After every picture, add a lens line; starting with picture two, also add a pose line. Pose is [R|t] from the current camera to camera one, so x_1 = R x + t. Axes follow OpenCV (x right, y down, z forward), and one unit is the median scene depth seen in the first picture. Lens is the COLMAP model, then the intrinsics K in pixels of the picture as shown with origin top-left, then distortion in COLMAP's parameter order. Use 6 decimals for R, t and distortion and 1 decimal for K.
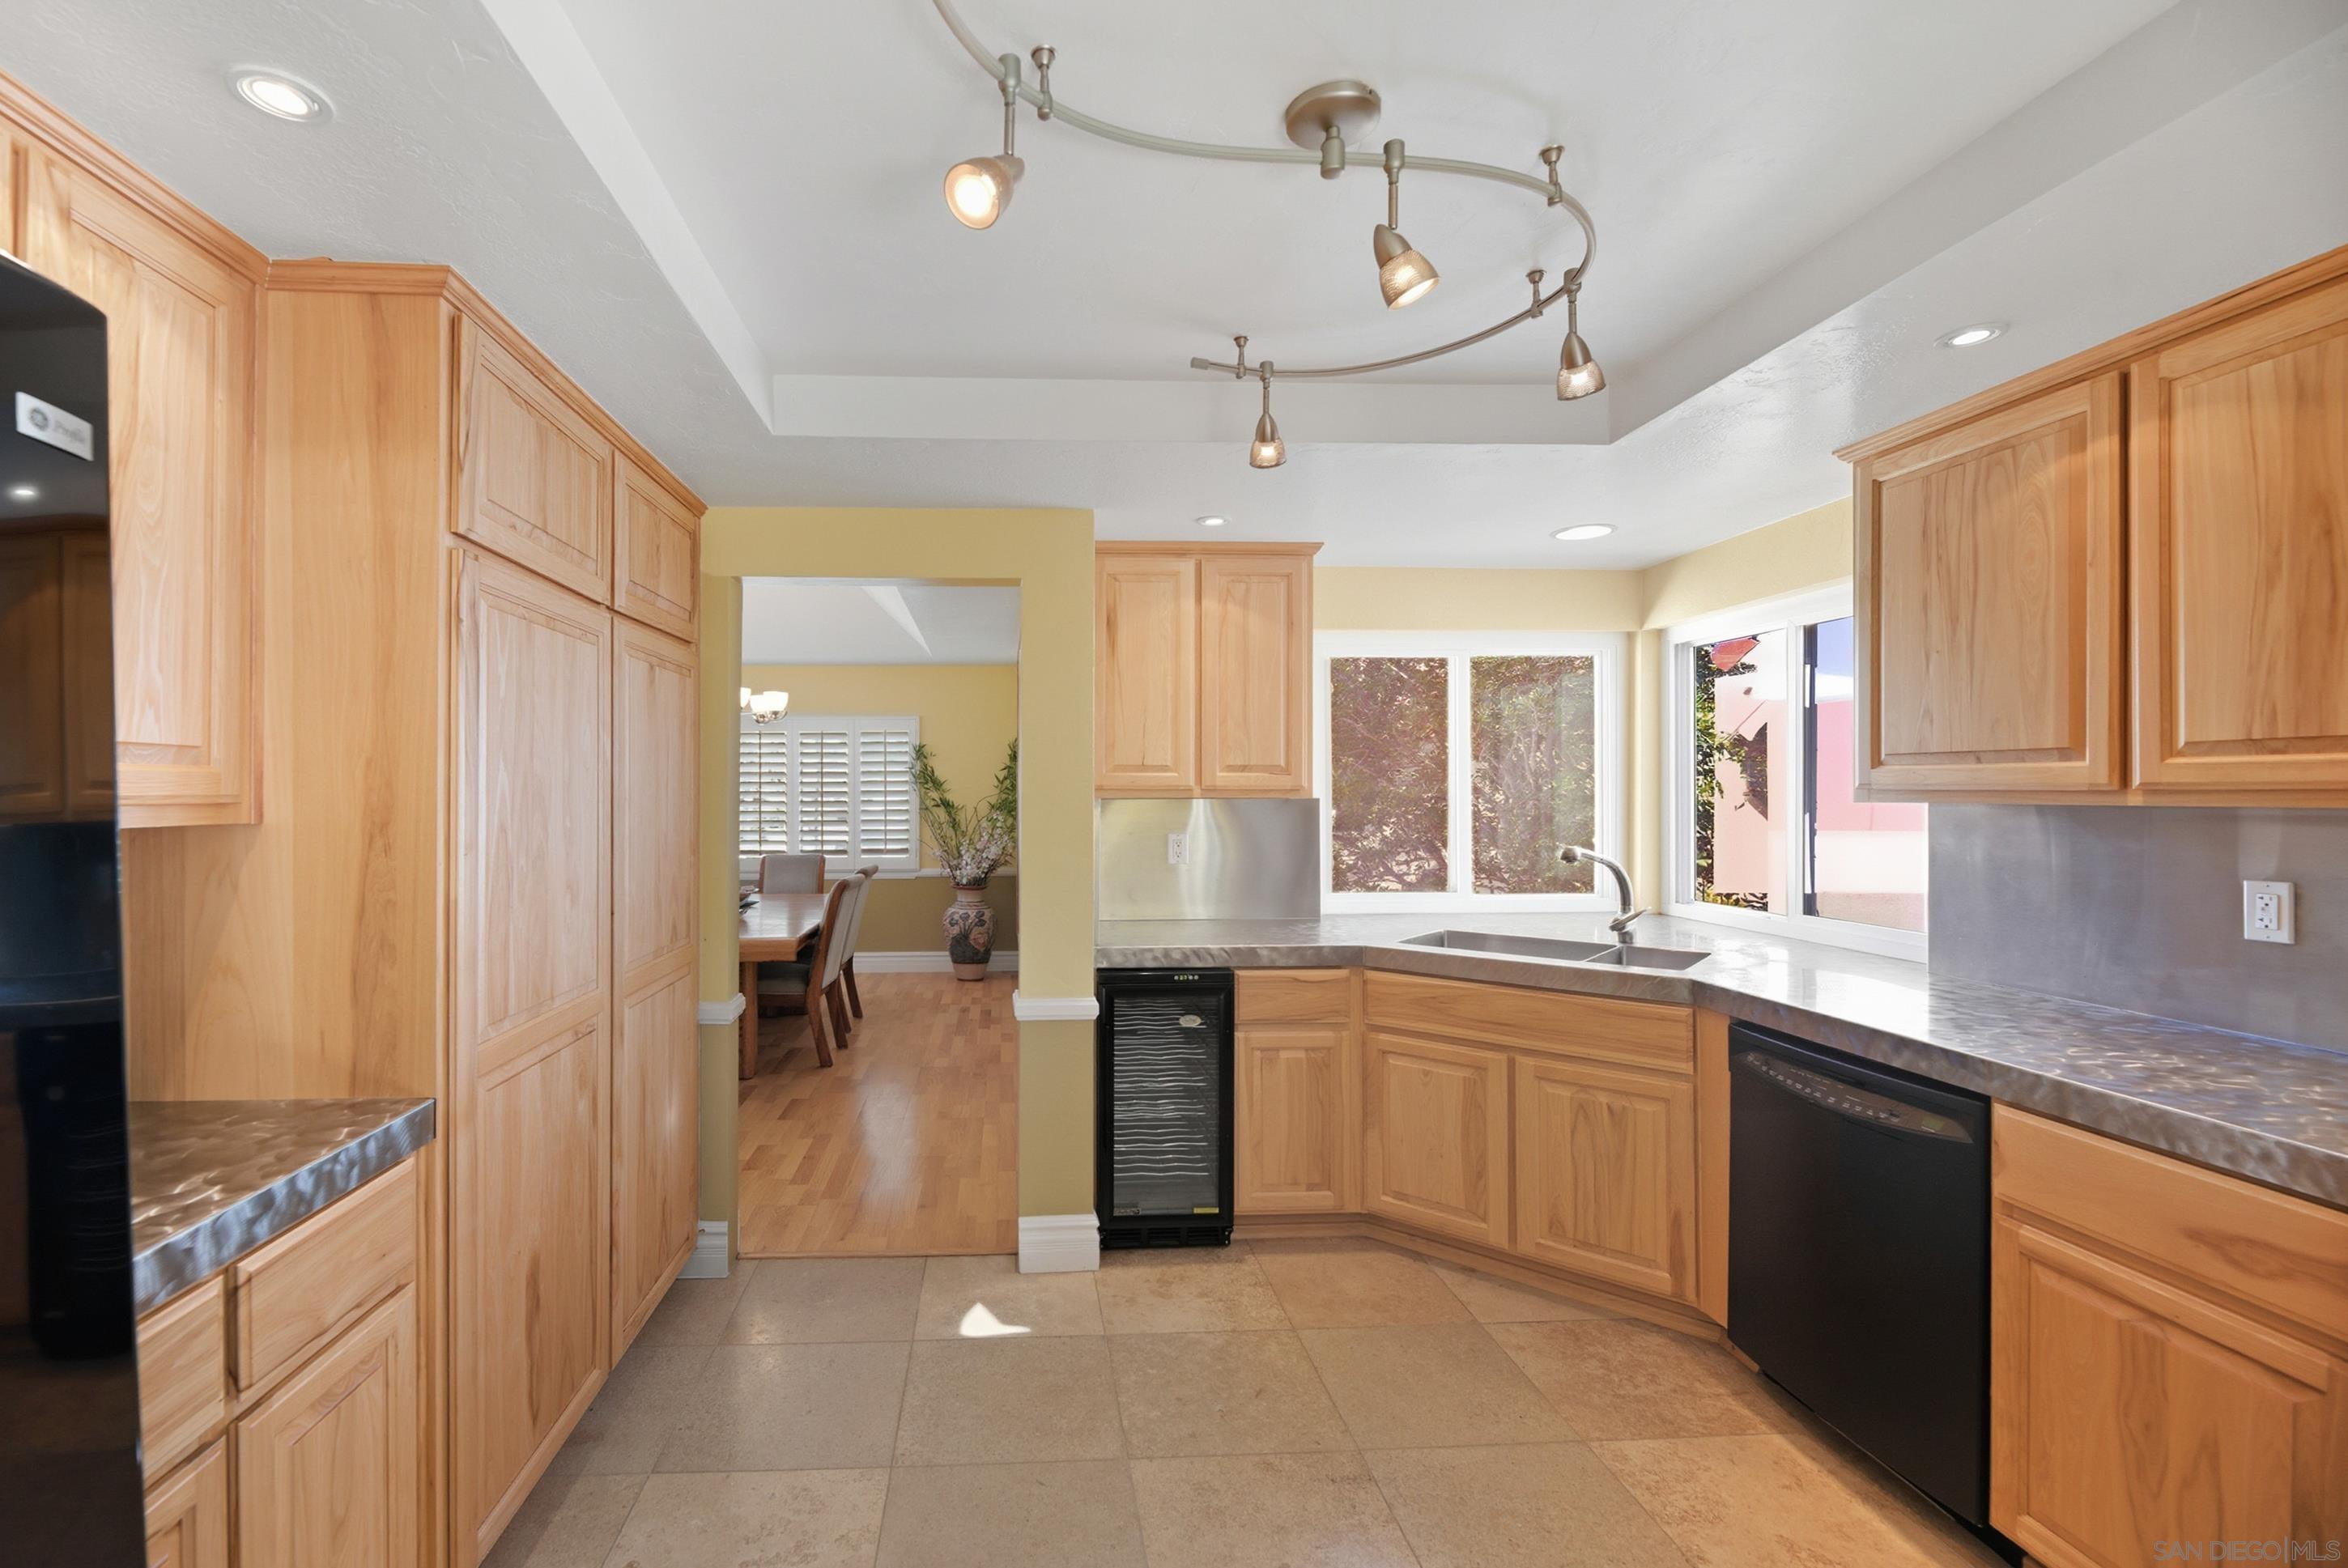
lens RADIAL K [[904.1, 0, 1174.0], [0, 904.1, 784.0], [0, 0, 1]] dist [-0.000990, -0.000483]
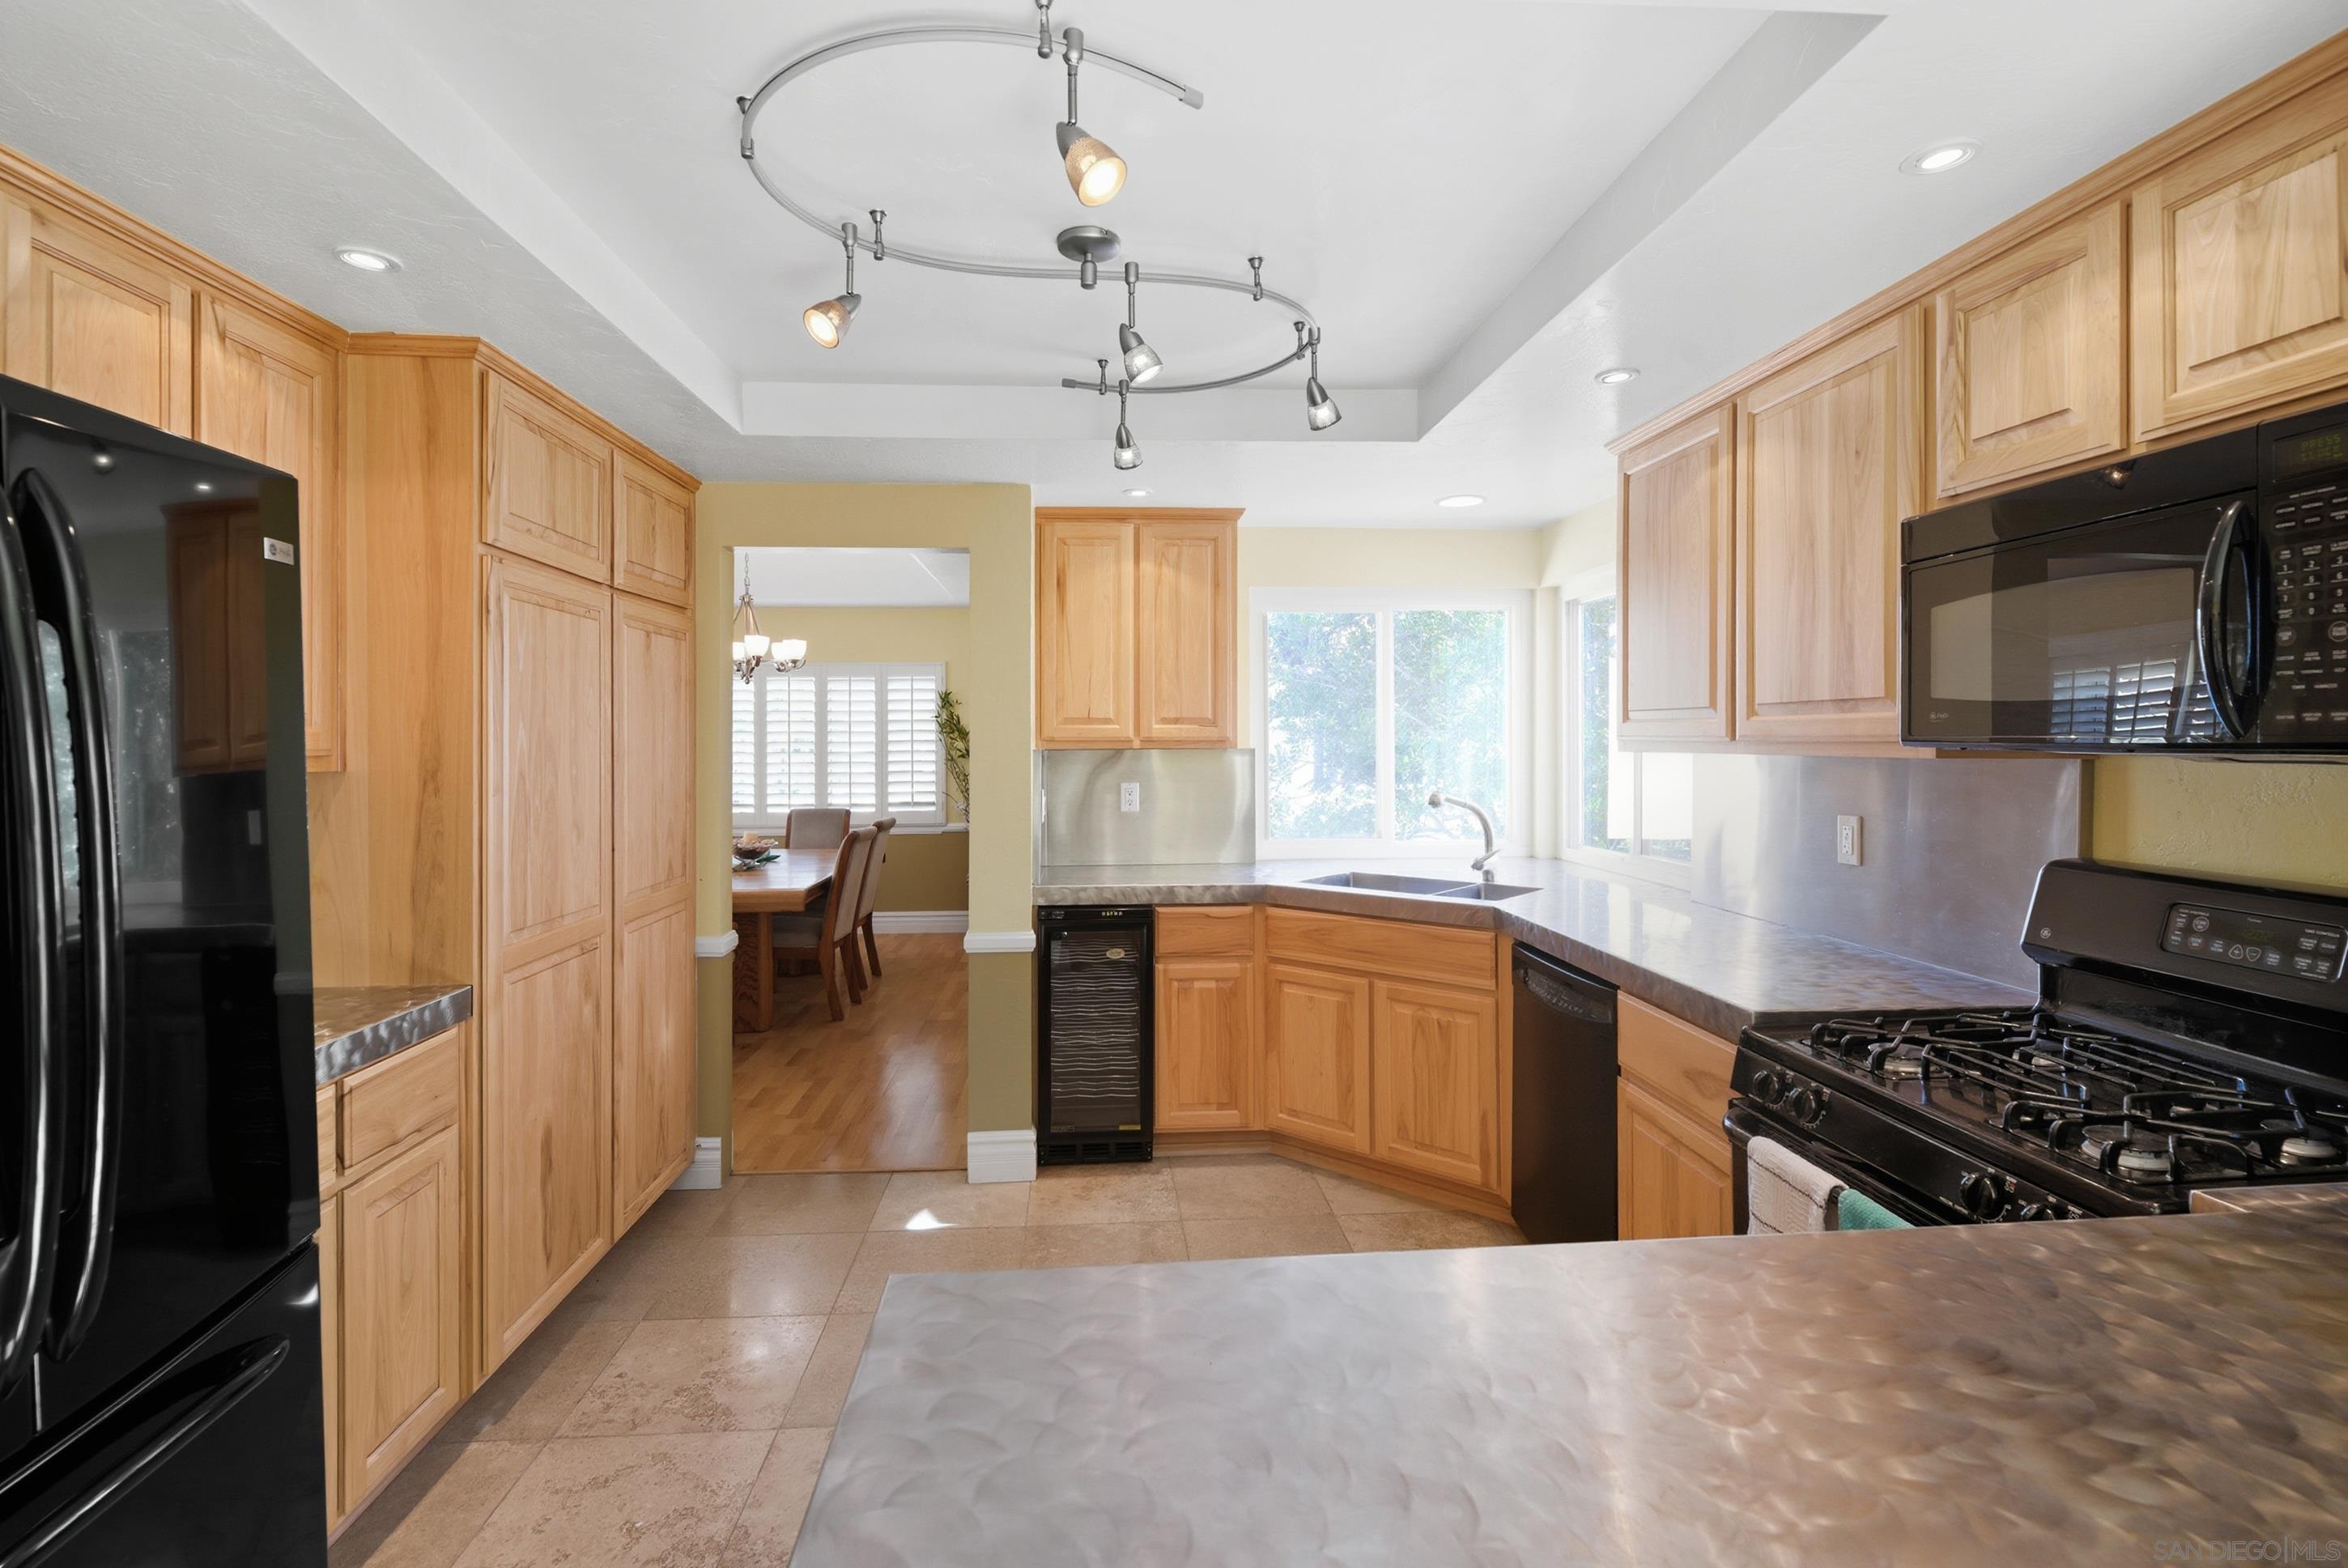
lens RADIAL K [[1067.7, 0, 1174.6], [0, 1067.7, 729.1], [0, 0, 1]] dist [0.002052, 0.000158]
pose [[0.994837, -0.004793, -0.101374, 0.261806], [0.004677, 0.999988, -0.001377, -0.007219], [0.101380, 0.000896, 0.994847, -0.324405]]
